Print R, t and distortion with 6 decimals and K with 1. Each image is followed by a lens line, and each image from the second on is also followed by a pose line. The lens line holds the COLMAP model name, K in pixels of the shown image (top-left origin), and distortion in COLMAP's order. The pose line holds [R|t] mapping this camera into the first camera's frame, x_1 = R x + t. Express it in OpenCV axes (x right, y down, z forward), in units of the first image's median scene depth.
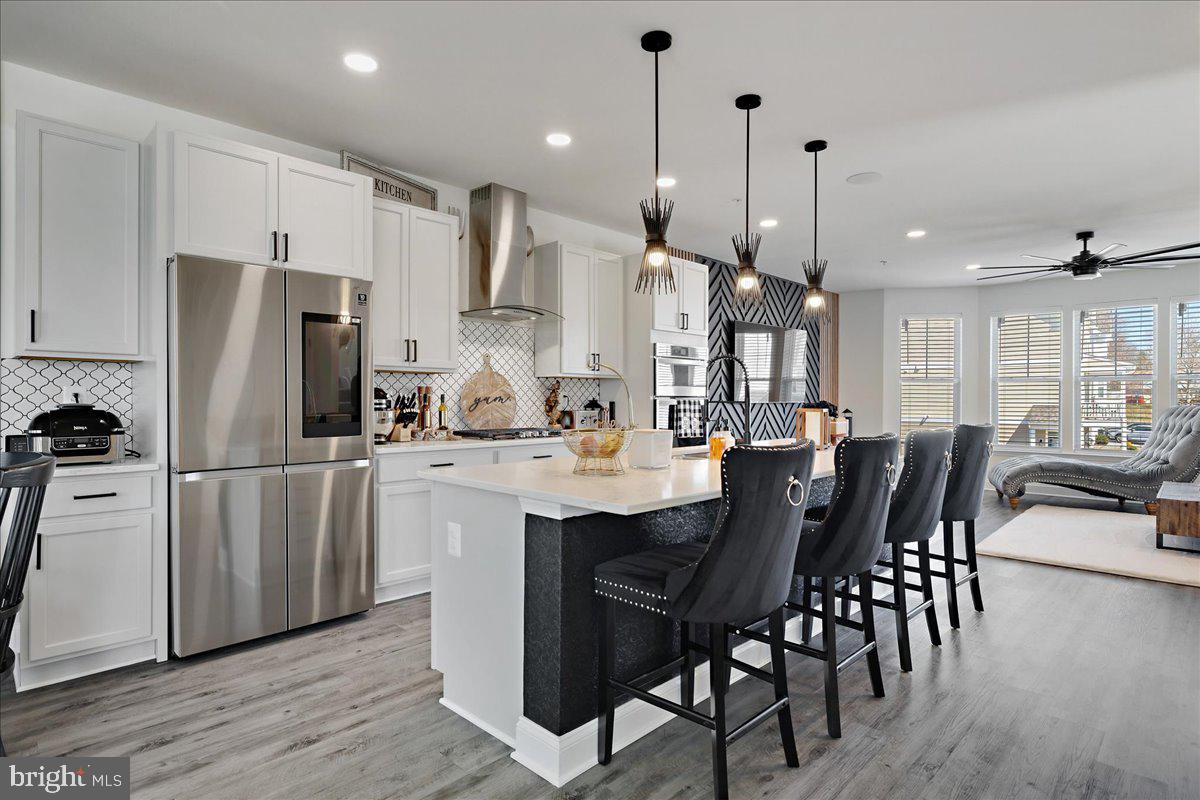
lens RADIAL K [[627.8, 0, 599.5], [0, 627.8, 404.6], [0, 0, 1]] dist [-0.002085, 0.001212]
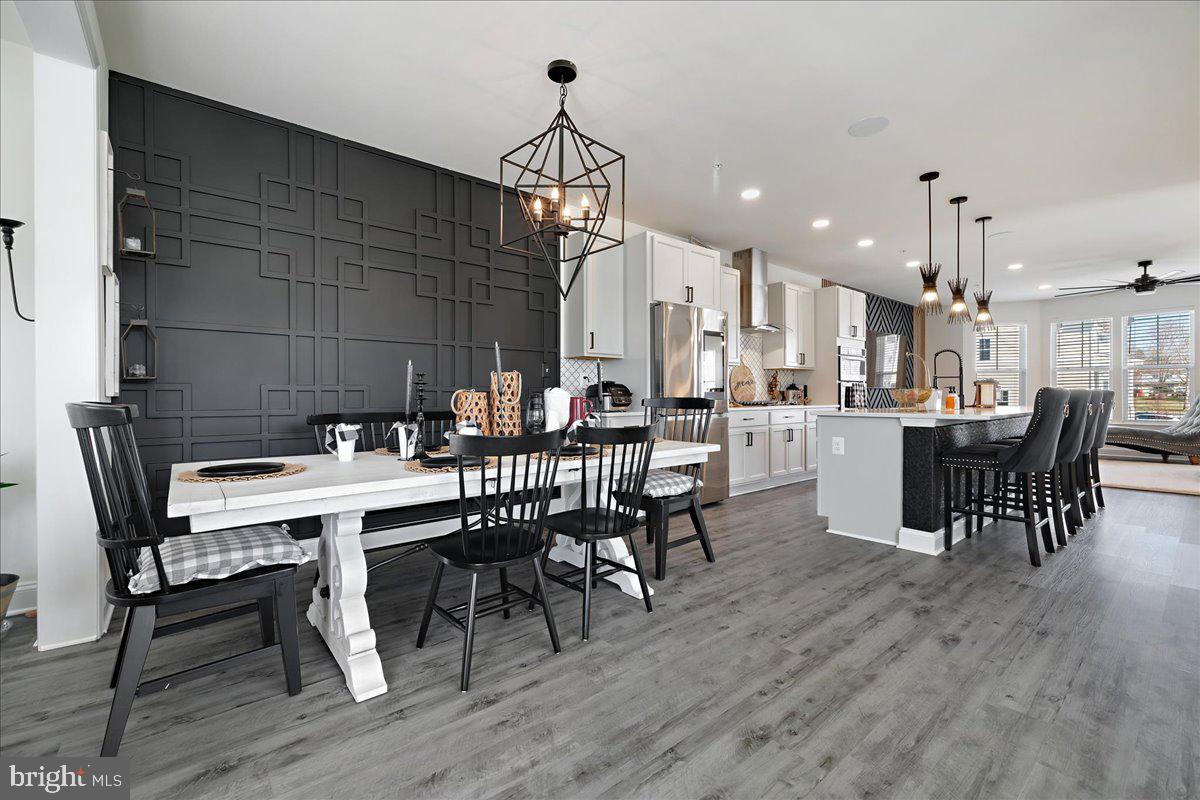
lens RADIAL K [[506.8, 0, 608.5], [0, 506.8, 399.8], [0, 0, 1]] dist [0.002744, -0.000431]
pose [[0.995141, -0.009592, -0.097991, -0.391162], [0.009224, 0.999949, -0.004203, 0.036785], [0.098026, 0.003279, 0.995178, -0.311975]]
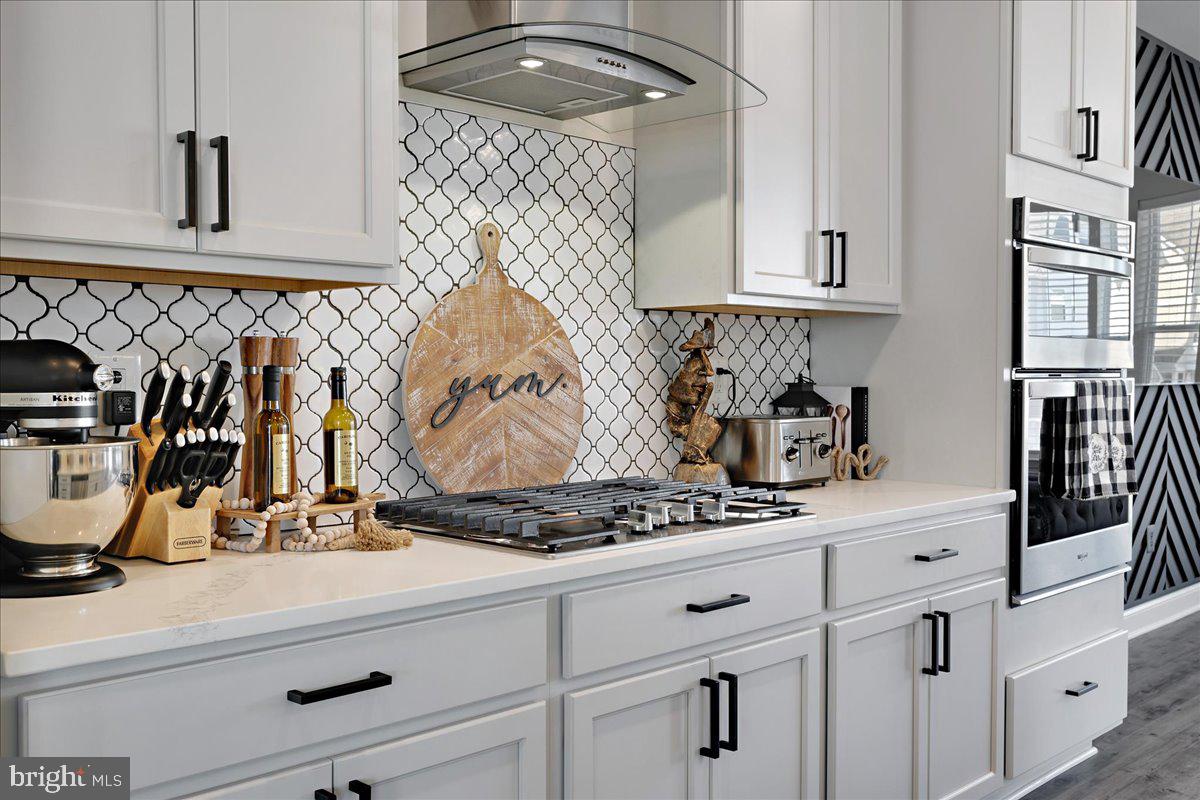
lens RADIAL K [[1166.1, 0, 597.1], [0, 1166.1, 391.4], [0, 0, 1]] dist [0.024737, 0.000000]
pose [[0.999885, -0.003493, -0.014783, -0.123213], [0.003609, 0.999963, 0.007869, -0.008964], [0.014755, -0.007921, 0.999860, 0.470882]]
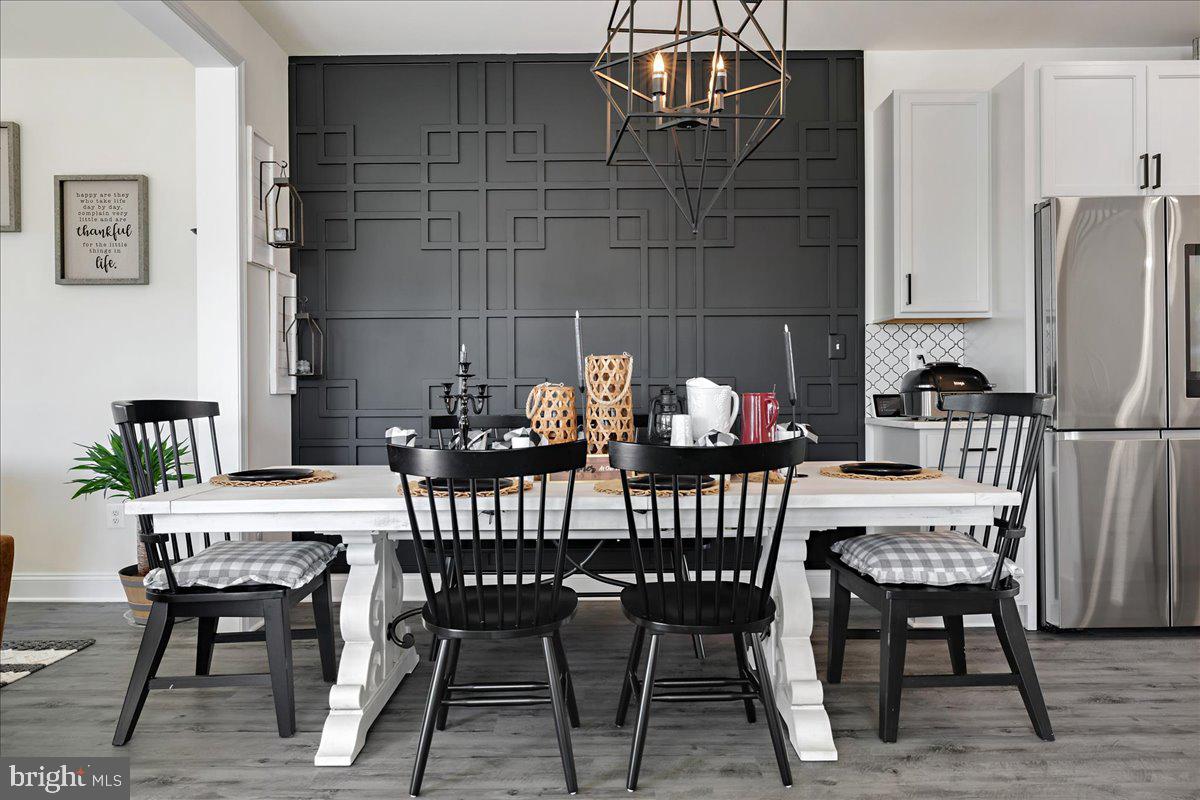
lens RADIAL K [[814.2, 0, 602.6], [0, 814.2, 400.1], [0, 0, 1]] dist [0.005720, -0.001036]
pose [[0.700986, -0.007538, -0.713135, -0.157912], [0.004695, 0.999971, -0.005954, 0.038502], [0.713159, 0.000825, 0.701001, -0.190833]]
